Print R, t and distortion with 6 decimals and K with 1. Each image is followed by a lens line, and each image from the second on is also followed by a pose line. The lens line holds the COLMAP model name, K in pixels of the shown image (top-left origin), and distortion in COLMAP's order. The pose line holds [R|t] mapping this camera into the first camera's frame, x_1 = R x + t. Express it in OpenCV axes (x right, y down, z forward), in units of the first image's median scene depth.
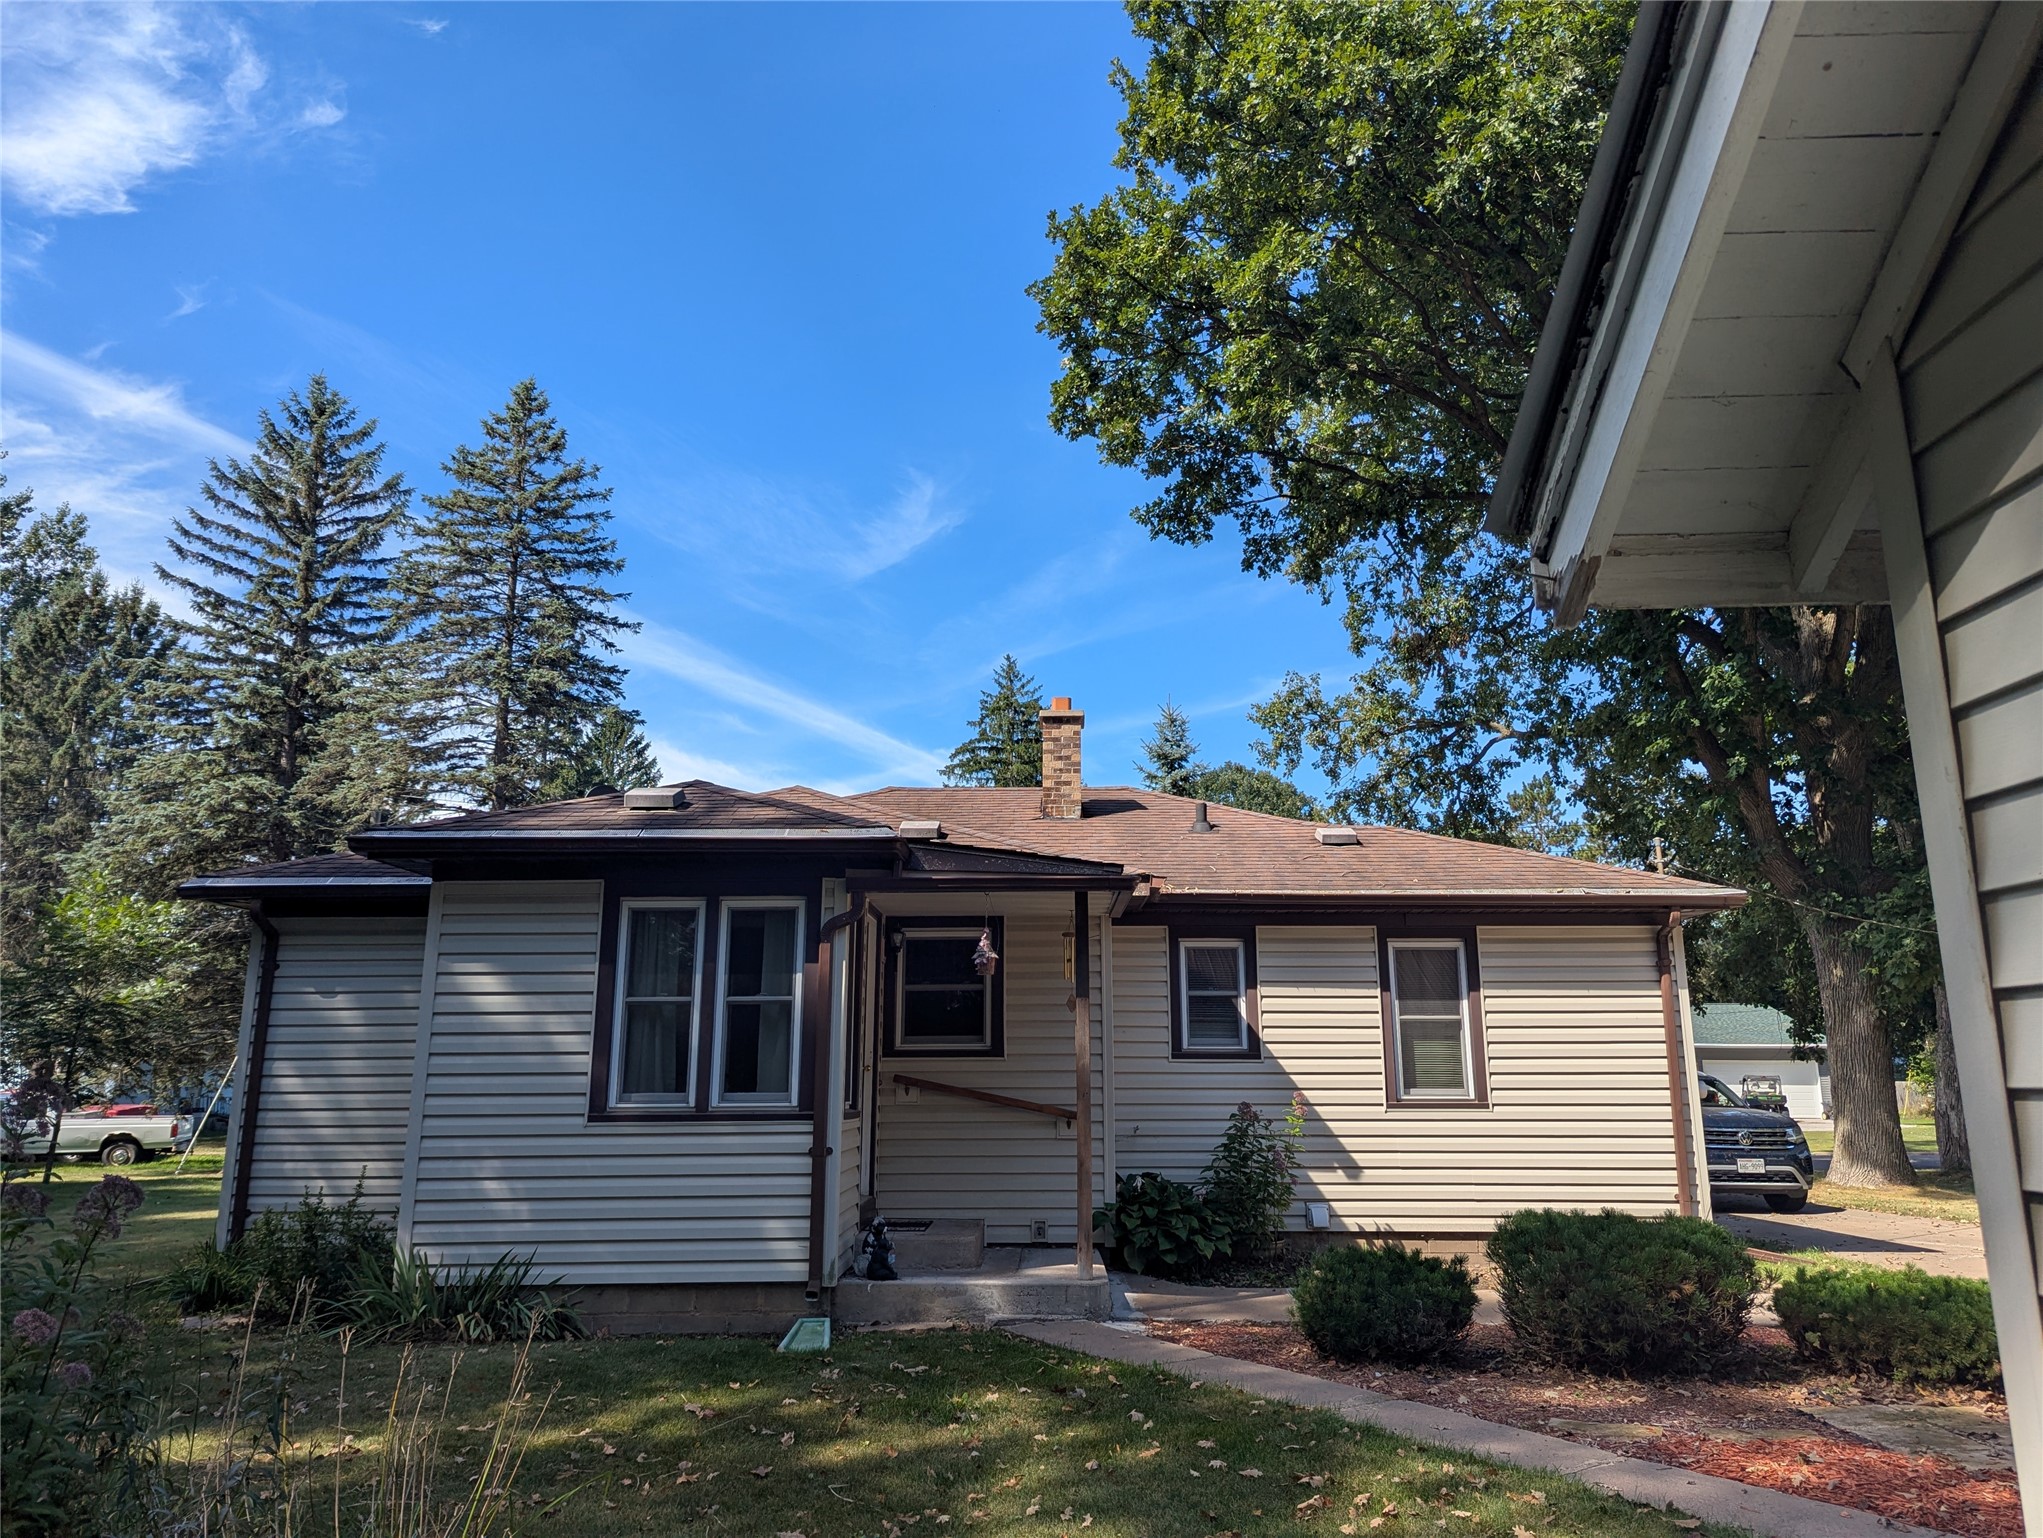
lens RADIAL K [[1490.0, 0, 1026.3], [0, 1490.0, 758.2], [0, 0, 1]] dist [0.072245, -0.066164]
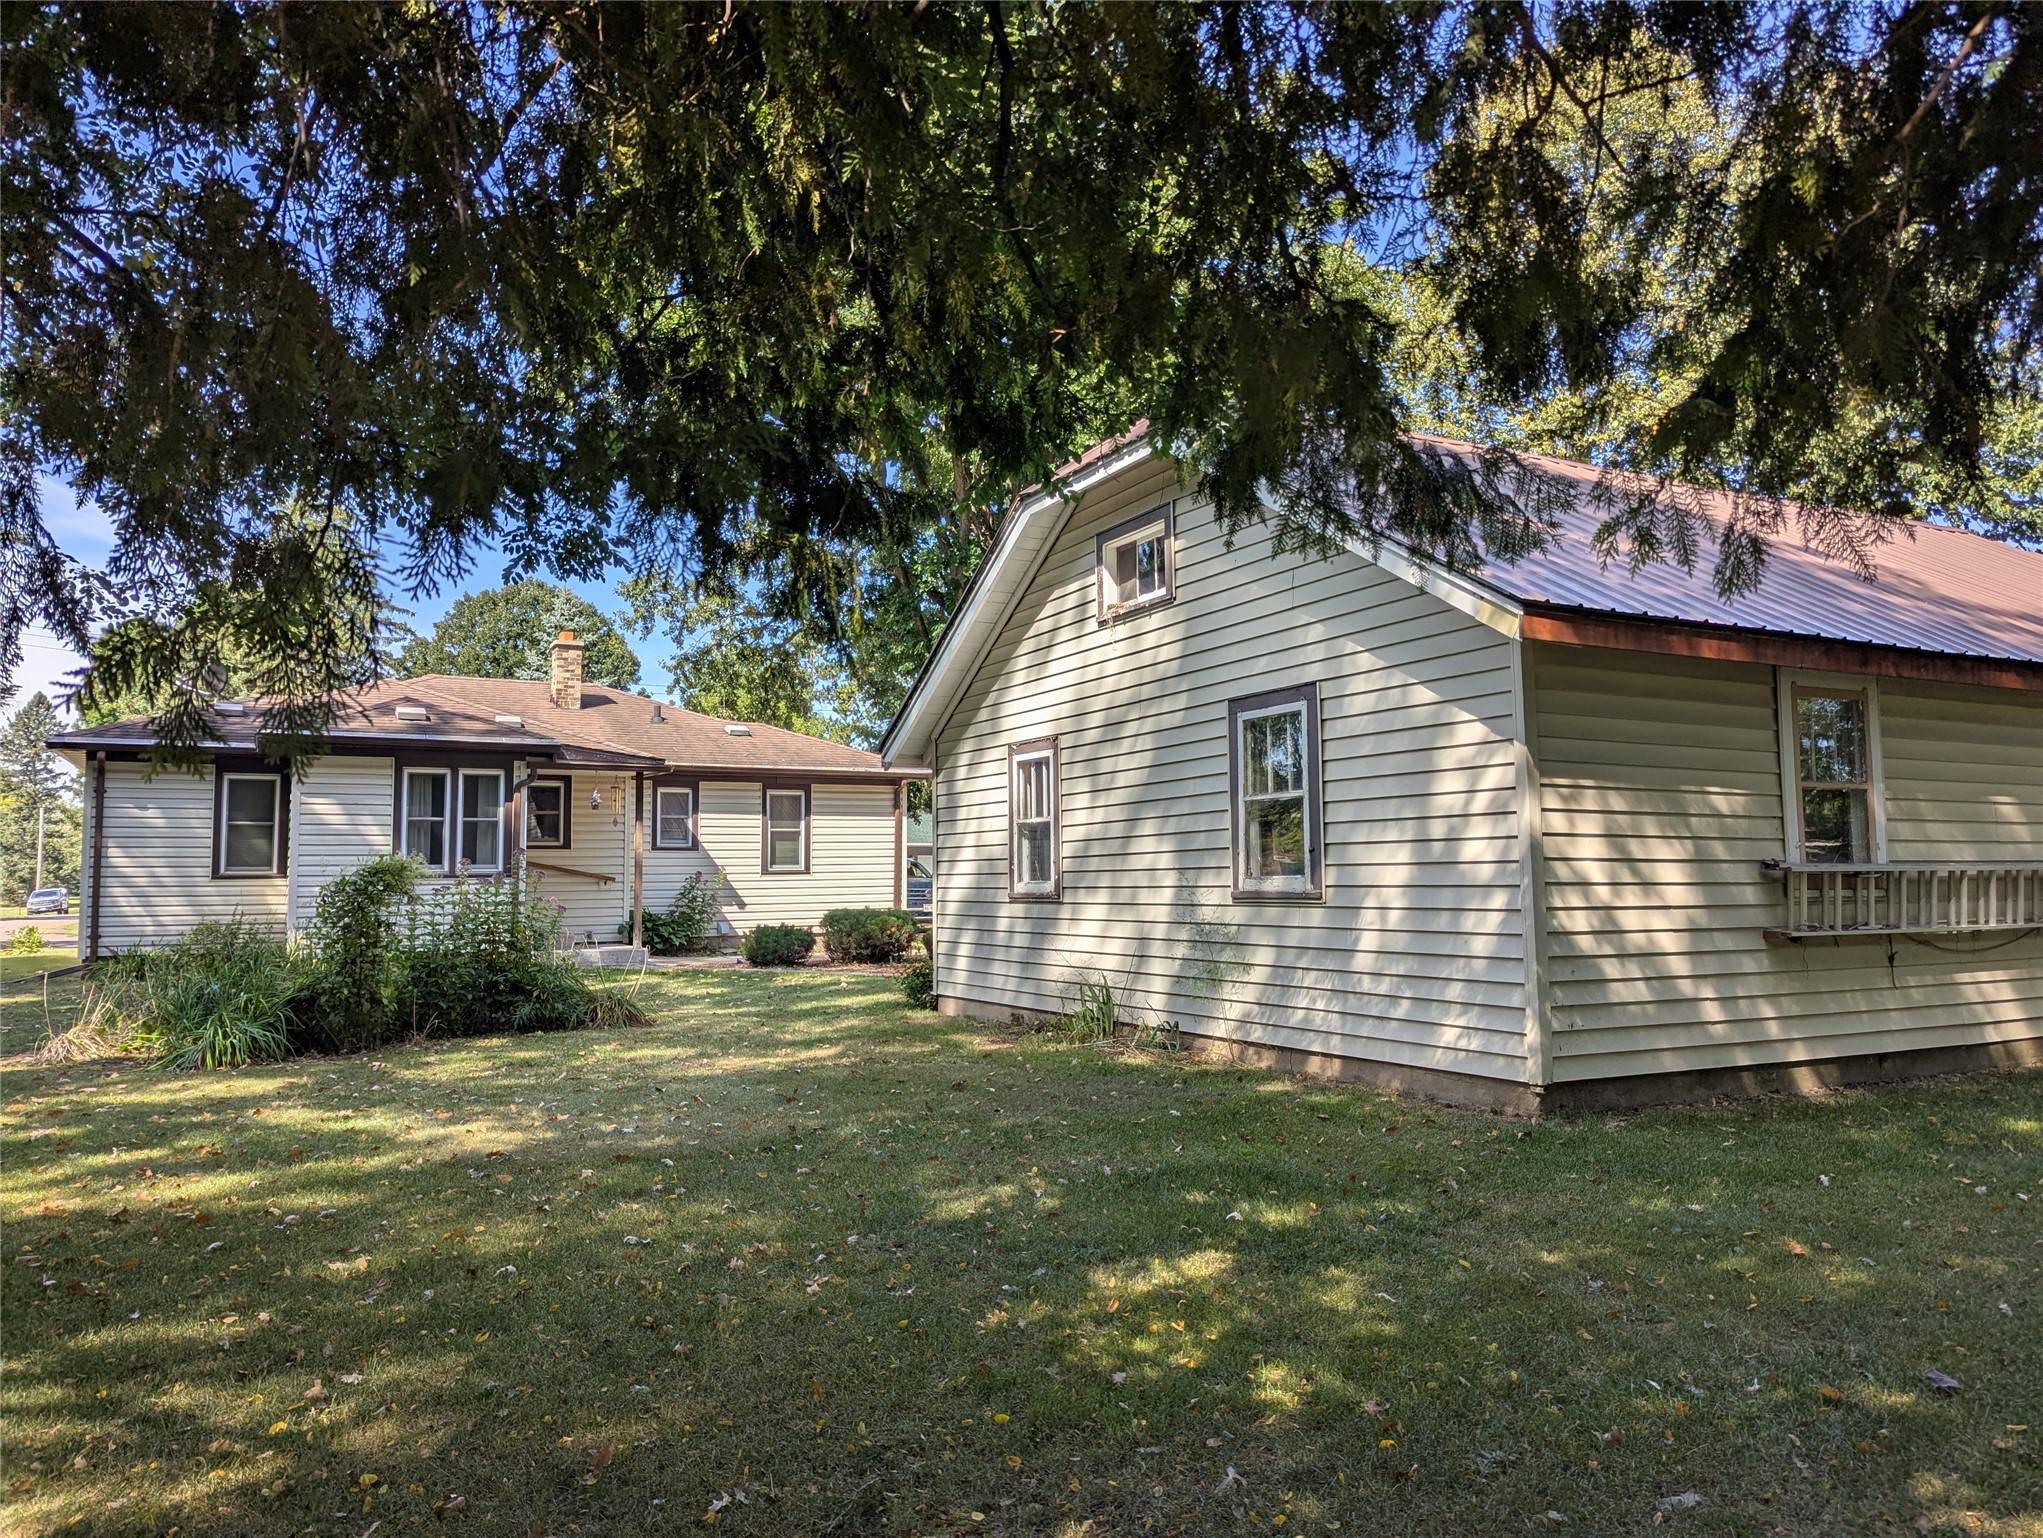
lens RADIAL K [[1490.0, 0, 1026.3], [0, 1490.0, 758.2], [0, 0, 1]] dist [0.072245, -0.066164]
pose [[0.885250, 0.033284, 0.463924, -0.366665], [-0.093380, 0.989846, 0.107170, -0.161226], [-0.455646, -0.138194, 0.879369, -0.862646]]
